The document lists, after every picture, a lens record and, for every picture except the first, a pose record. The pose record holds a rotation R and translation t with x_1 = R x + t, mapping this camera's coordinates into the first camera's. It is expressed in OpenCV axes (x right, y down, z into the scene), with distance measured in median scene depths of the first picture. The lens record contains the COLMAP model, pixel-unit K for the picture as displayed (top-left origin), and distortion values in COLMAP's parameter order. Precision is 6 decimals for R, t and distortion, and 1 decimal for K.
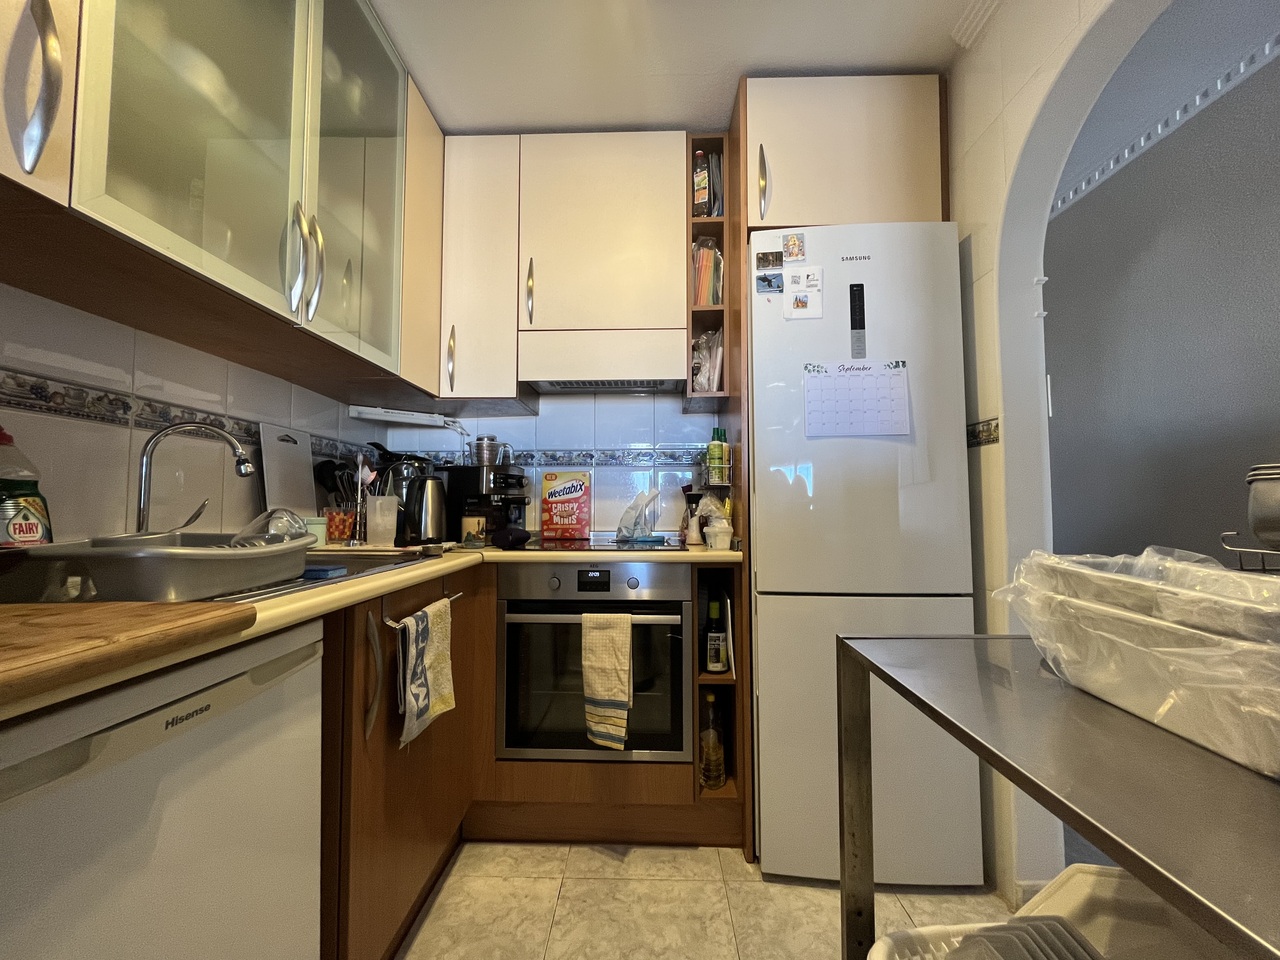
lens RADIAL K [[521.8, 0, 636.6], [0, 521.8, 481.0], [0, 0, 1]] dist [-0.001019, -0.000522]
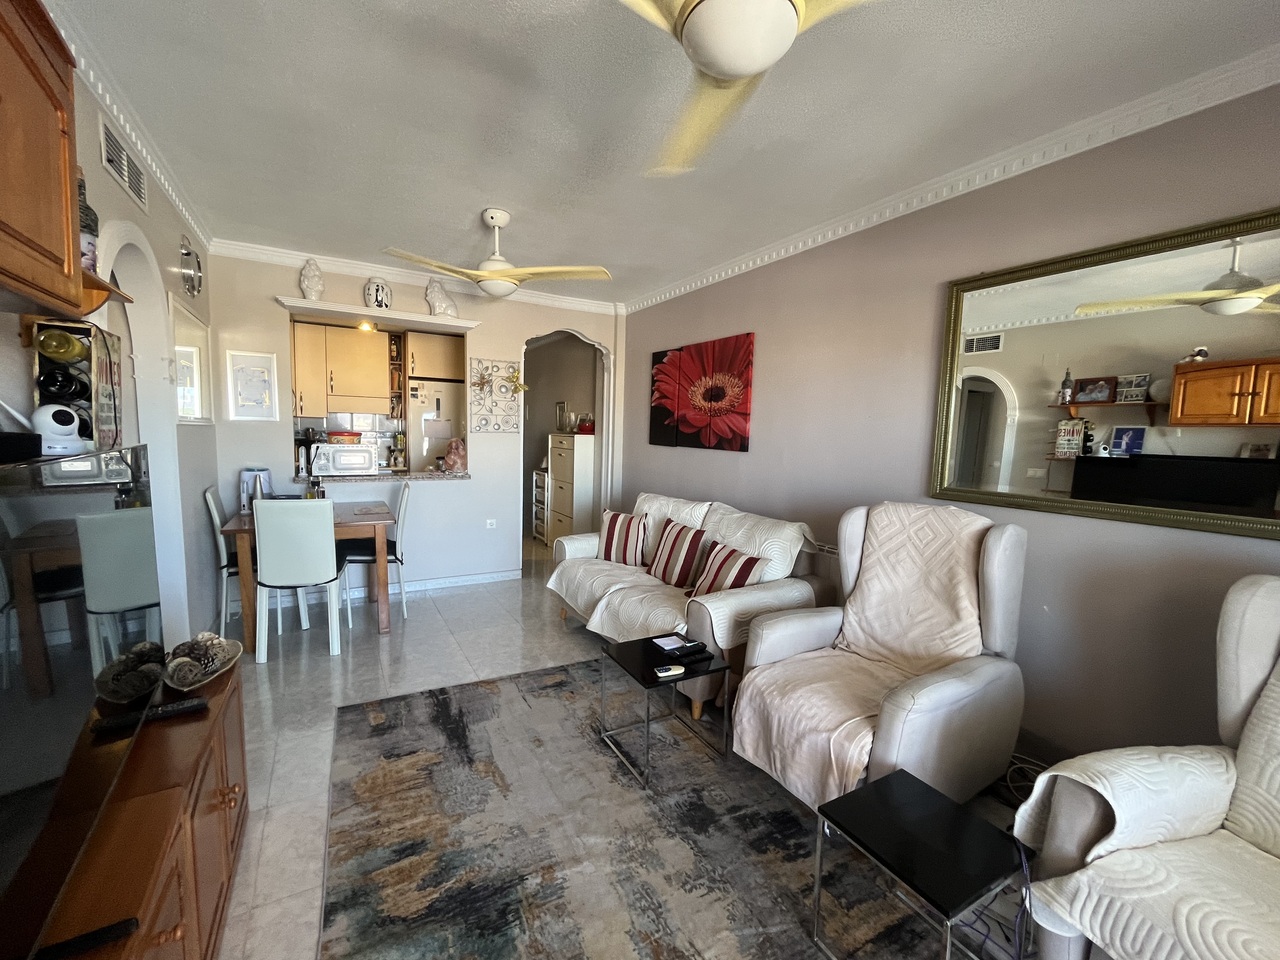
lens RADIAL K [[521.8, 0, 635.6], [0, 521.8, 480.5], [0, 0, 1]] dist [-0.001019, -0.000522]
pose [[0.848028, -0.024385, 0.529390, -0.399508], [-0.052831, 0.990075, 0.130235, -0.353585], [-0.527311, -0.138411, 0.838323, -3.100022]]
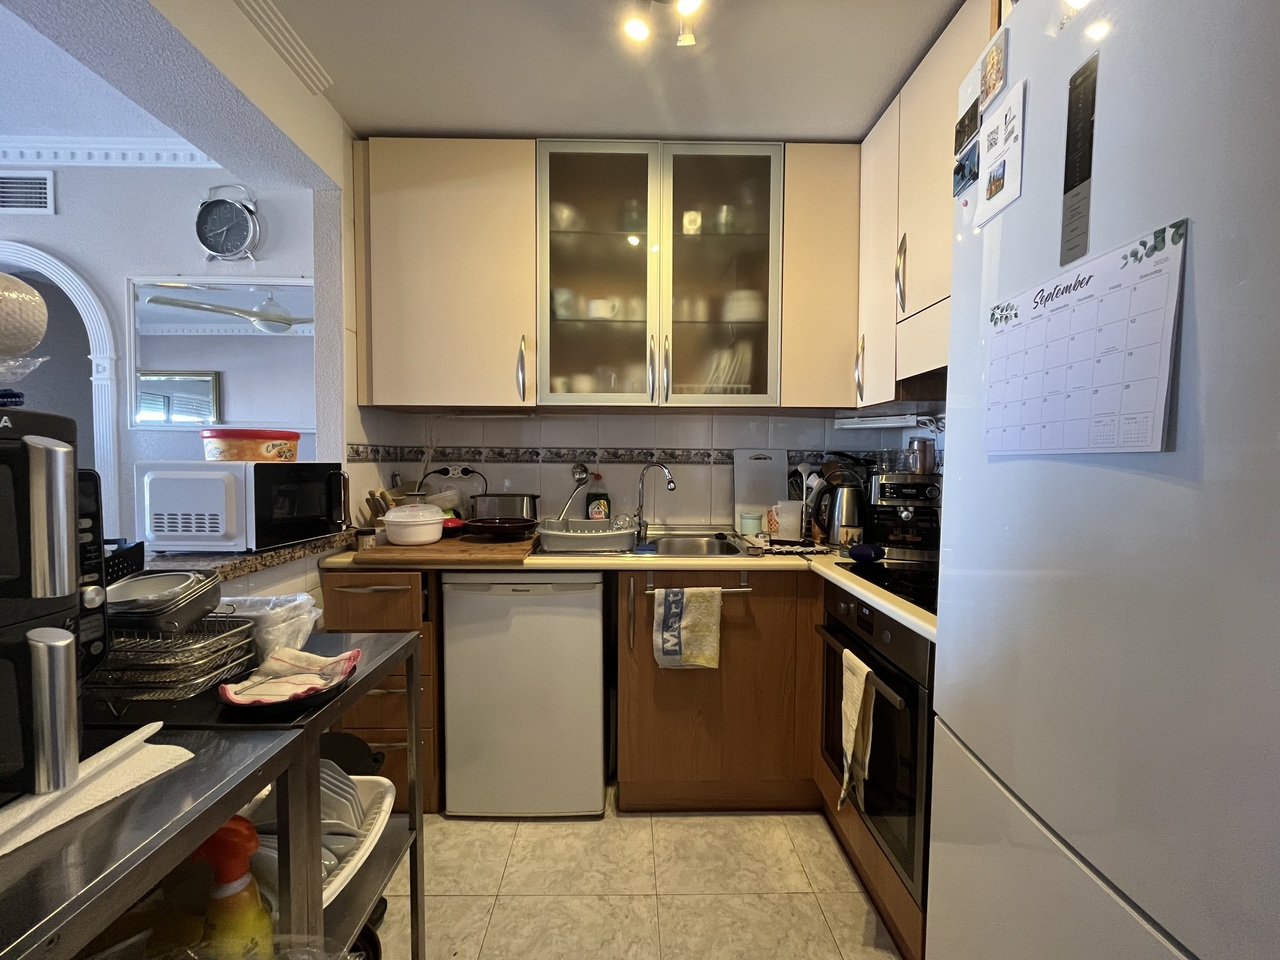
lens RADIAL K [[521.8, 0, 640.8], [0, 521.8, 480.0], [0, 0, 1]] dist [-0.001019, -0.000522]
pose [[0.051150, 0.038611, -0.997944, 0.809657], [0.041933, 0.998288, 0.040774, -0.096107], [0.997810, -0.043933, 0.049443, 0.634927]]
